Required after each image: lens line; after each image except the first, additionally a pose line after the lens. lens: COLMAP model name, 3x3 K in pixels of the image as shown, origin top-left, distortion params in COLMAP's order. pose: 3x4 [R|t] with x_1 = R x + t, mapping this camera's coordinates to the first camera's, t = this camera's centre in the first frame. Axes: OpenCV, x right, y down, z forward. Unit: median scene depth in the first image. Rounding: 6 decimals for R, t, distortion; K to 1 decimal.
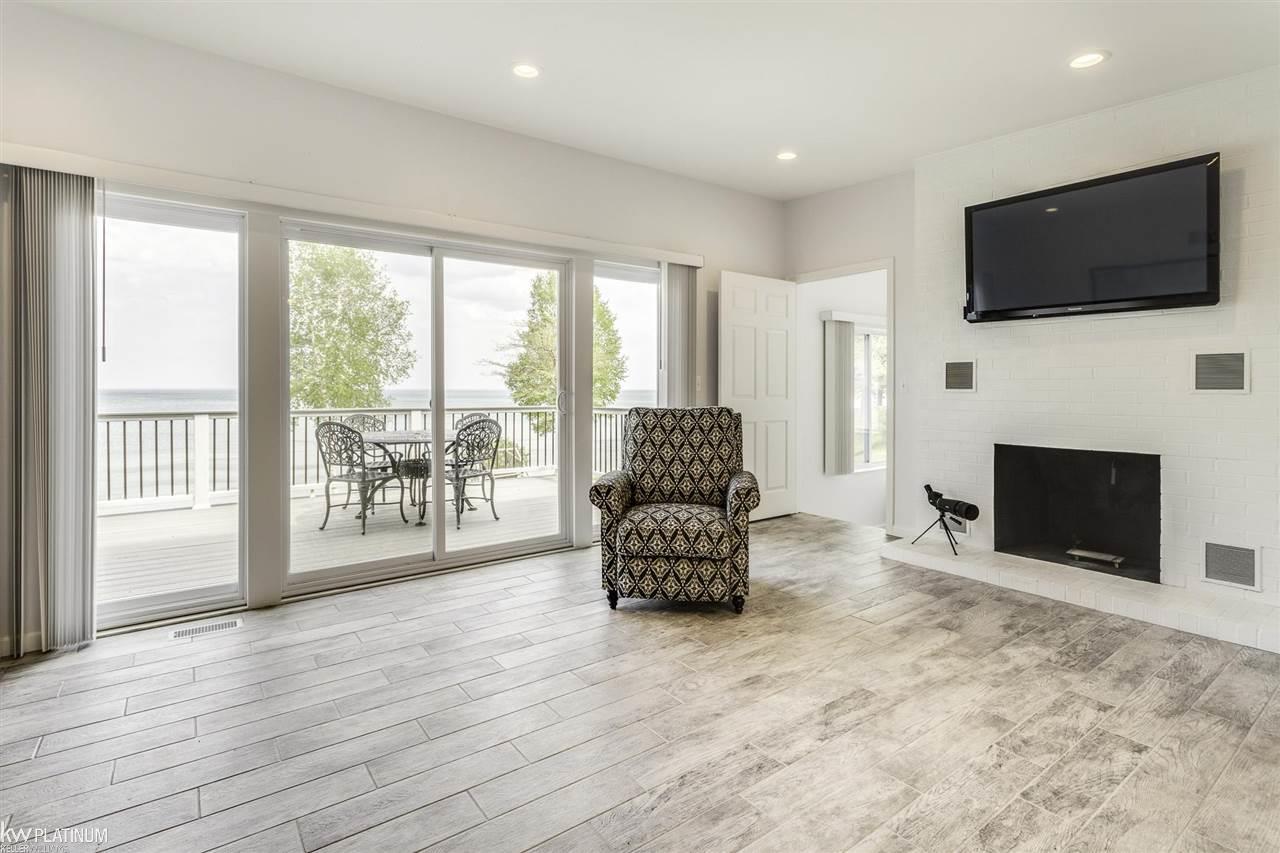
lens RADIAL K [[637.9, 0, 639.8], [0, 637.9, 390.0], [0, 0, 1]] dist [-0.001042, 0.014951]
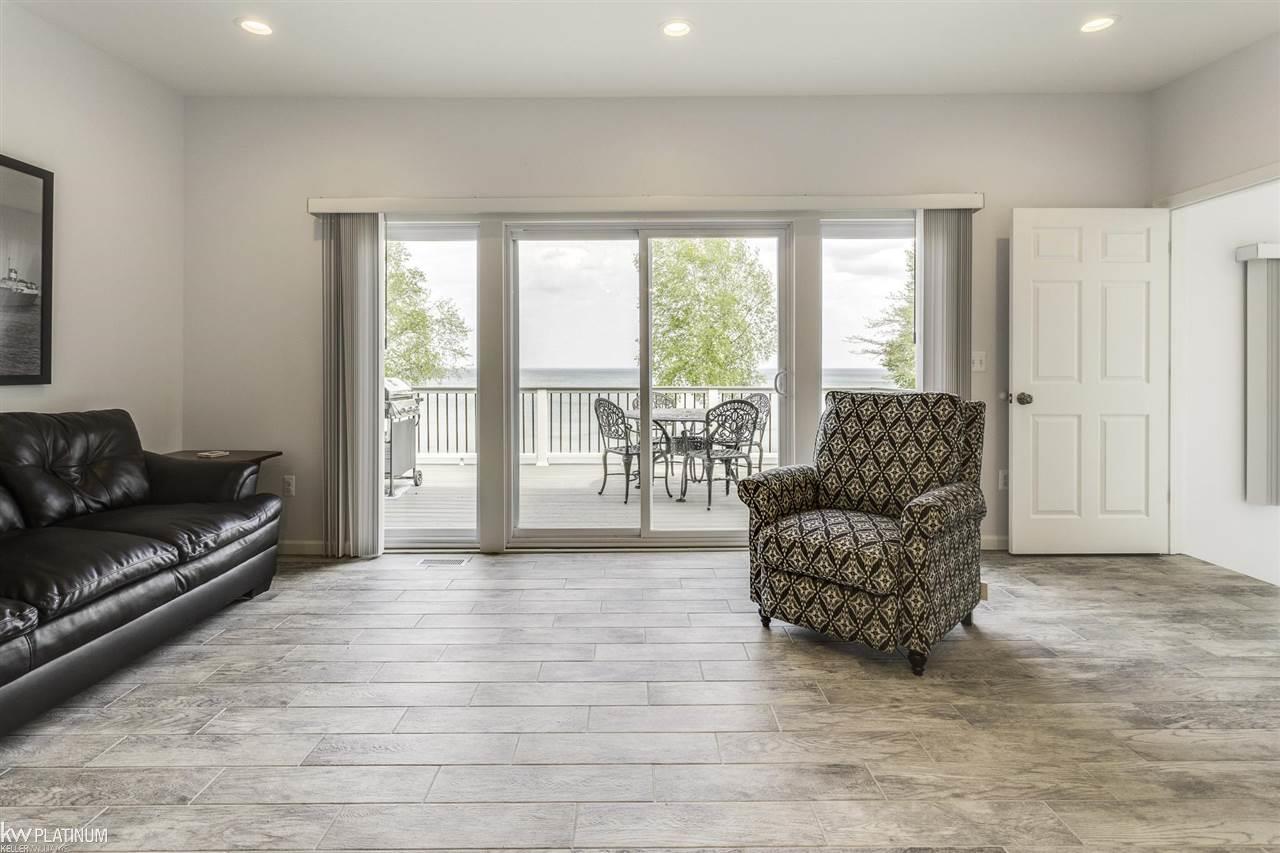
lens RADIAL K [[636.9, 0, 637.5], [0, 636.9, 368.0], [0, 0, 1]] dist [-0.000419, 0.016372]
pose [[0.802433, -0.000915, -0.596741, 0.296529], [-0.000035, 0.999999, -0.001580, -0.001243], [0.596742, 0.001289, 0.802432, 0.192048]]
